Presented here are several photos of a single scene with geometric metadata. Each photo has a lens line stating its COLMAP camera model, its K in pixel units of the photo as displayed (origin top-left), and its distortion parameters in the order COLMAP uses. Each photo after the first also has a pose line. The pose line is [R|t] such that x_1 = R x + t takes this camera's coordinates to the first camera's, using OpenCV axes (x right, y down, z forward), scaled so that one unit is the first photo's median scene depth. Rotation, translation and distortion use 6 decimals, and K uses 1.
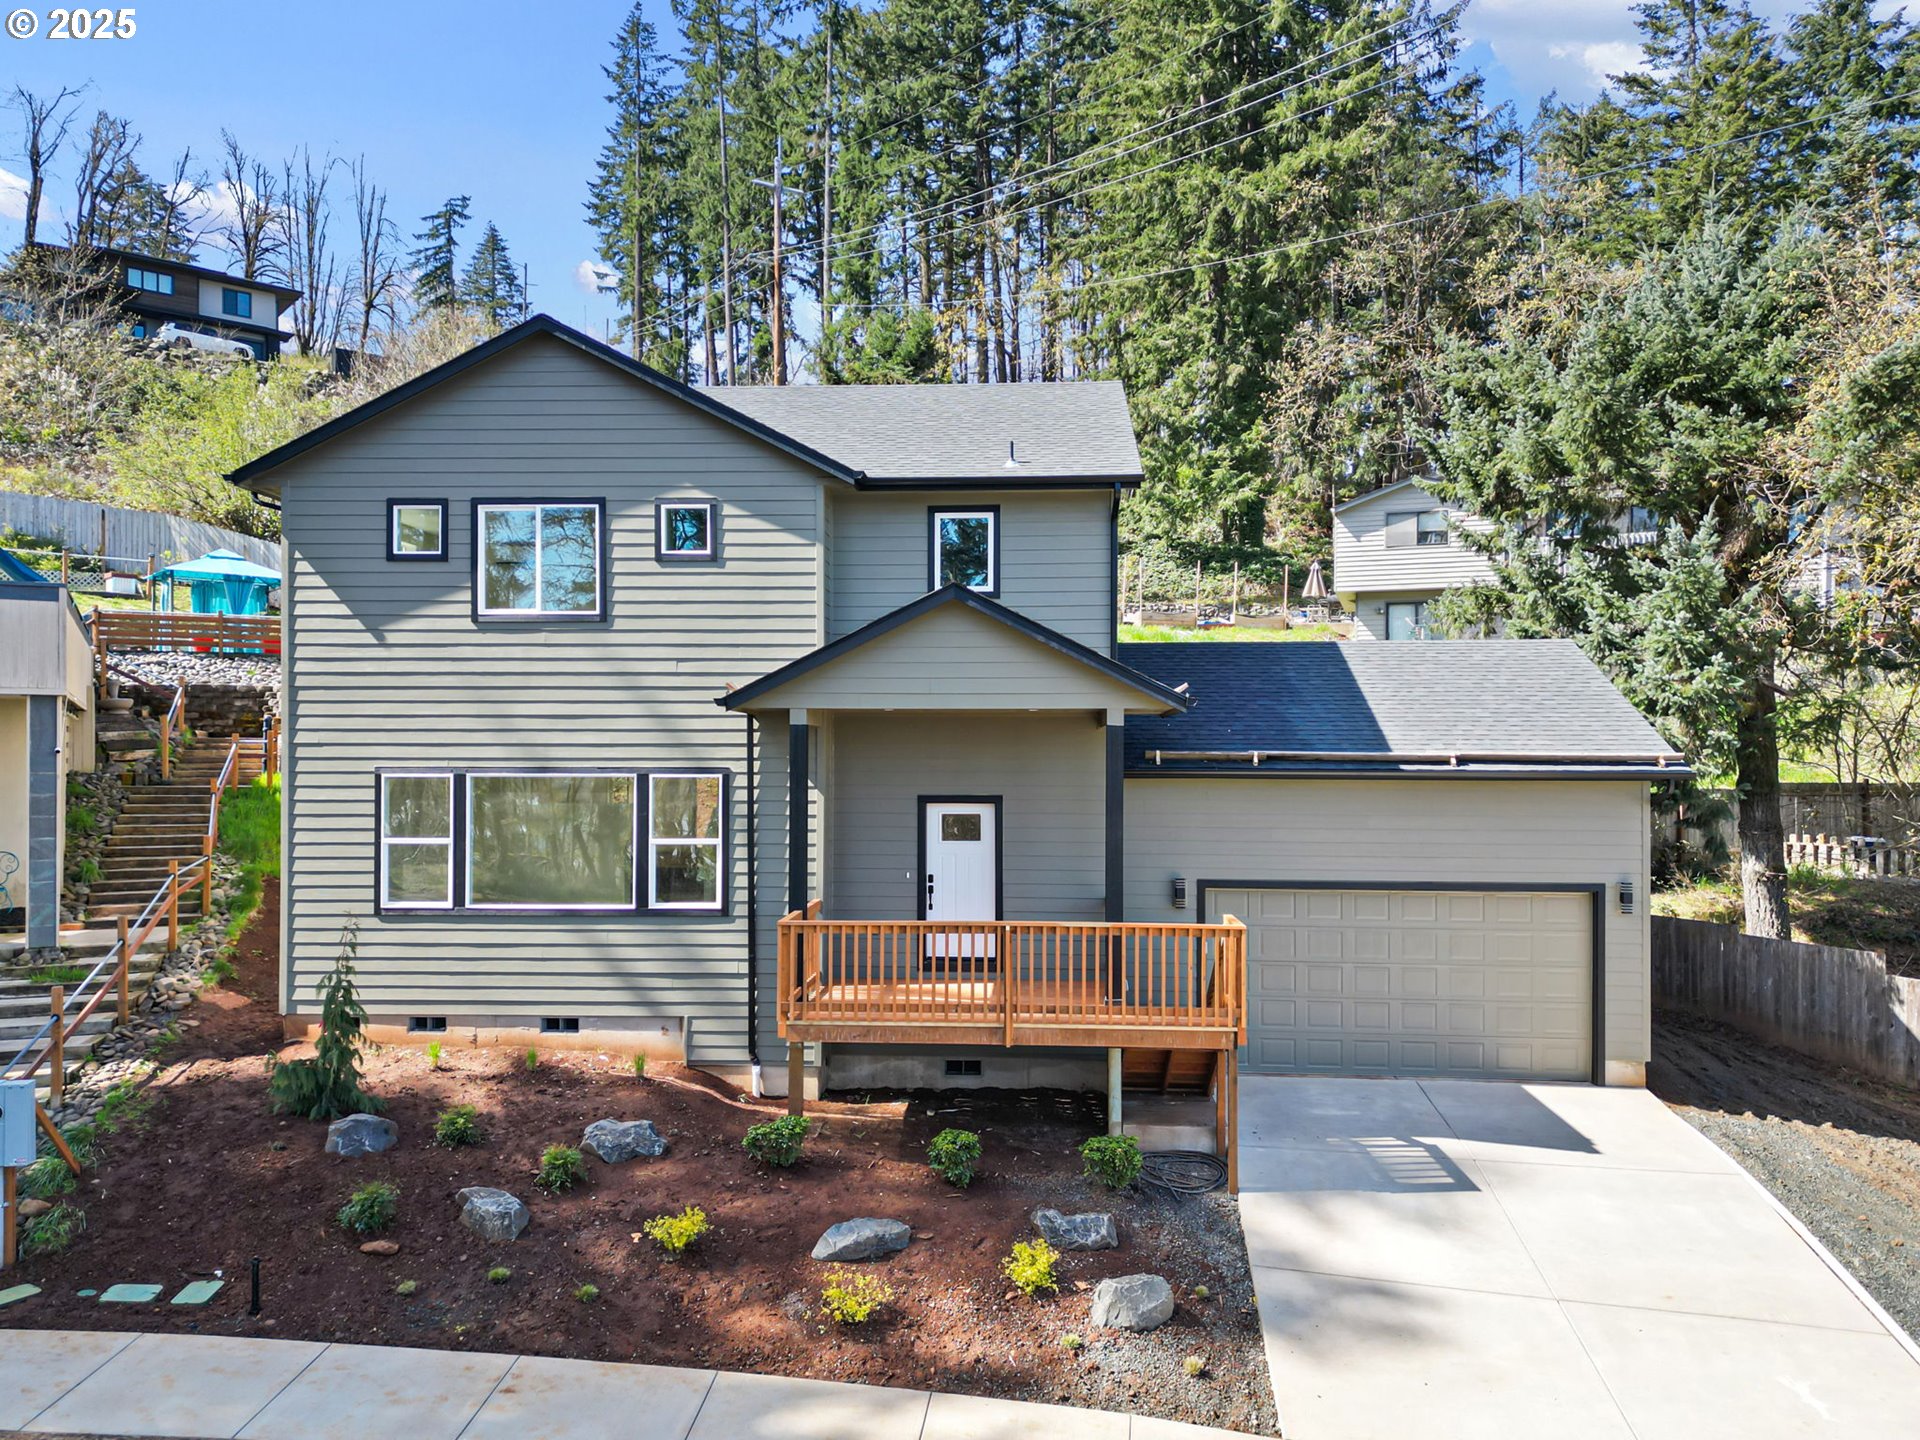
lens RADIAL K [[1393.6, 0, 964.1], [0, 1393.6, 726.6], [0, 0, 1]] dist [0.069551, -0.046153]
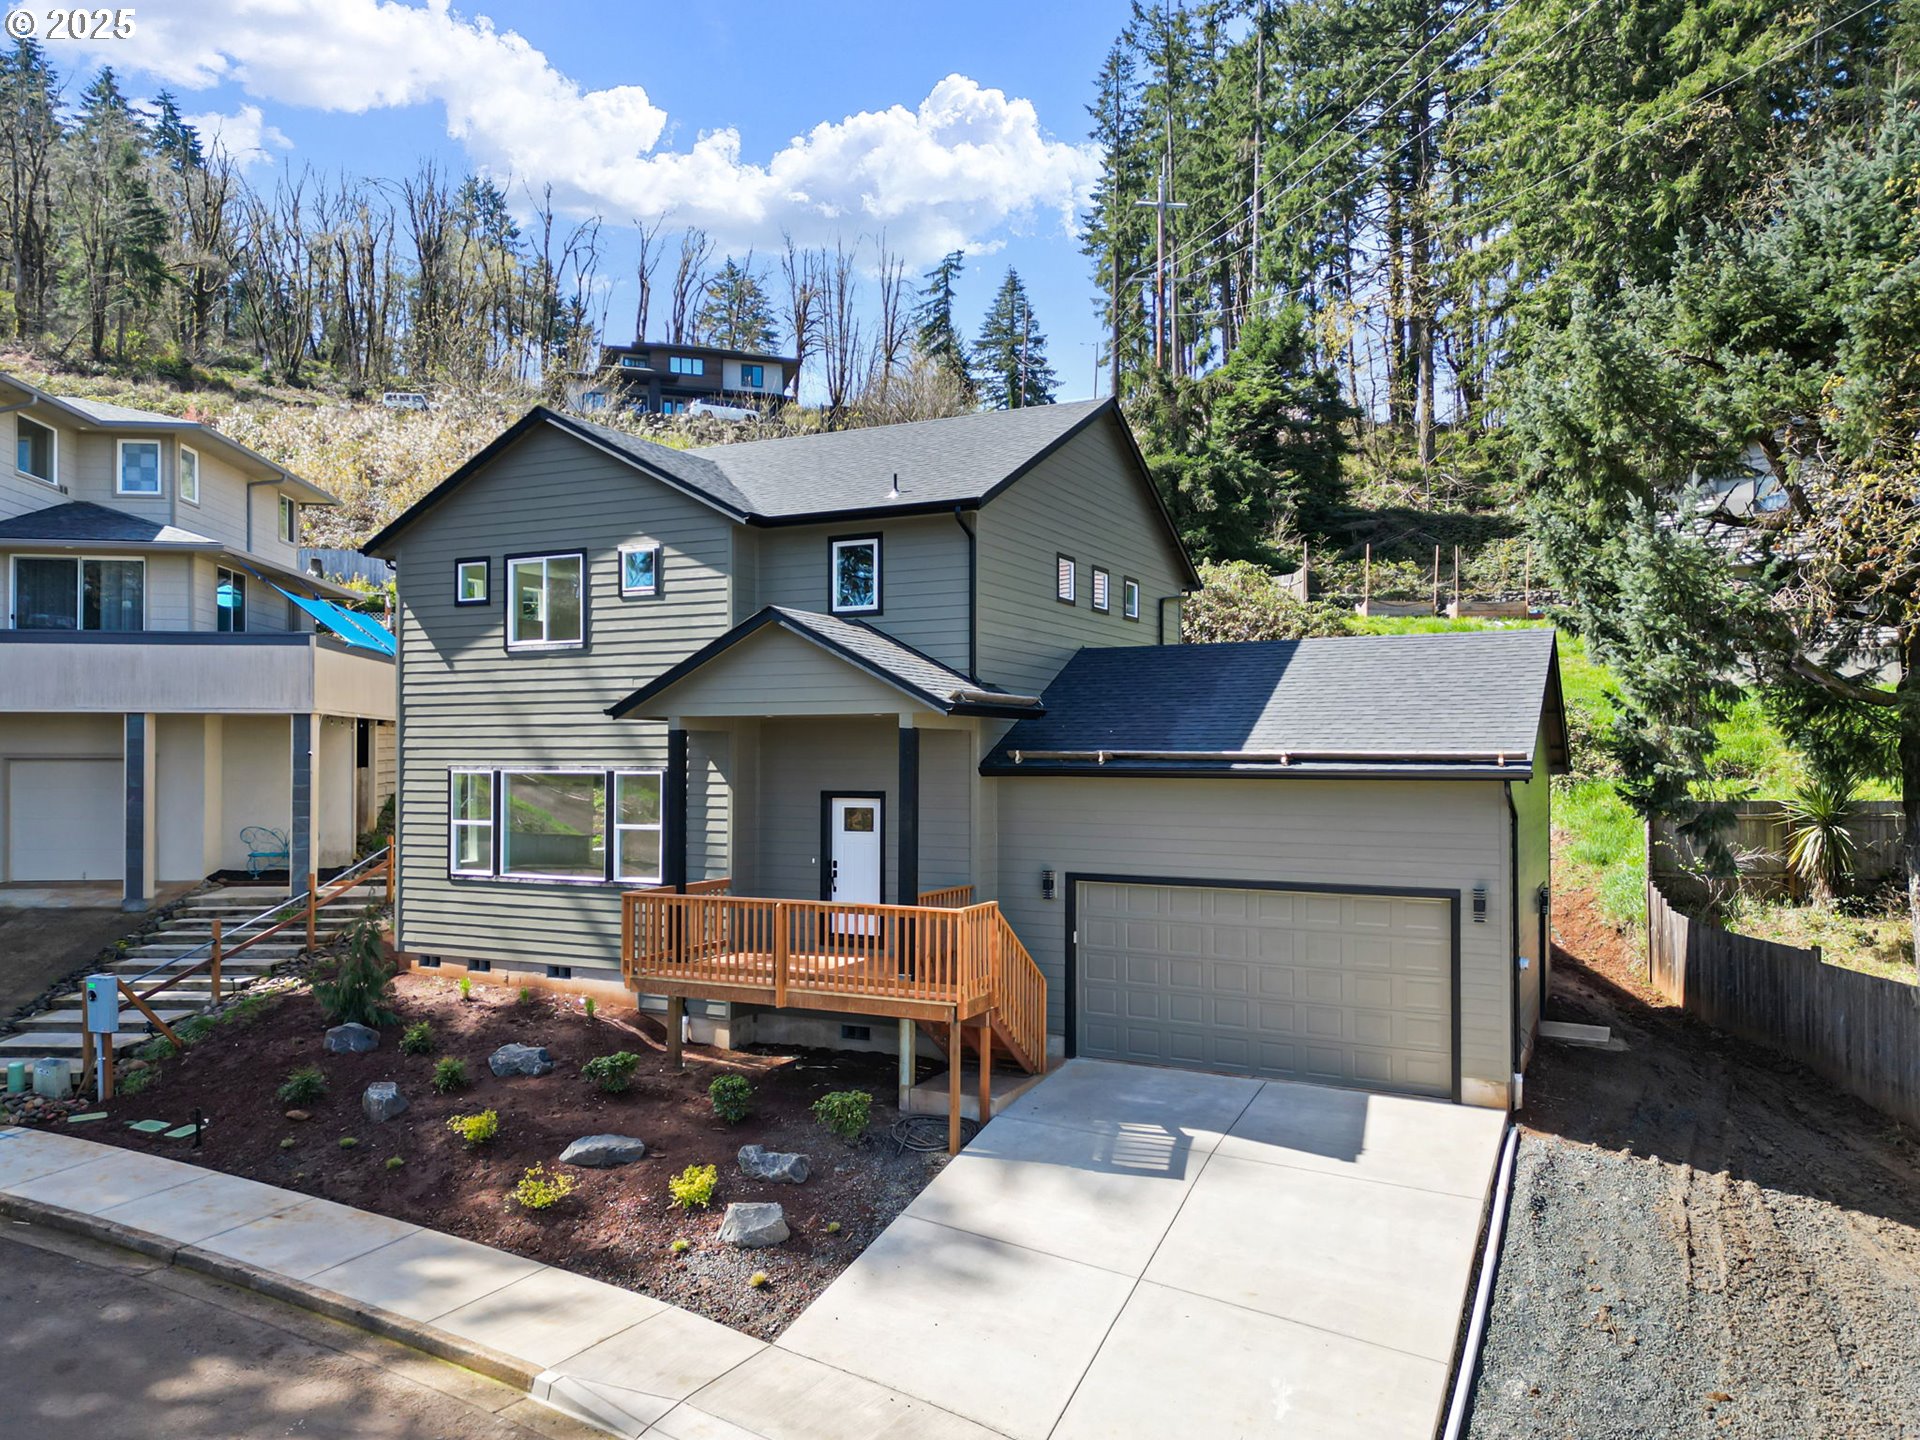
lens RADIAL K [[1393.6, 0, 958.5], [0, 1393.6, 720.0], [0, 0, 1]] dist [0.069551, -0.046153]
pose [[0.914645, -0.012508, -0.404065, 0.539286], [0.010003, 0.999915, -0.008309, 0.002149], [0.404135, 0.003558, 0.914693, 0.002044]]
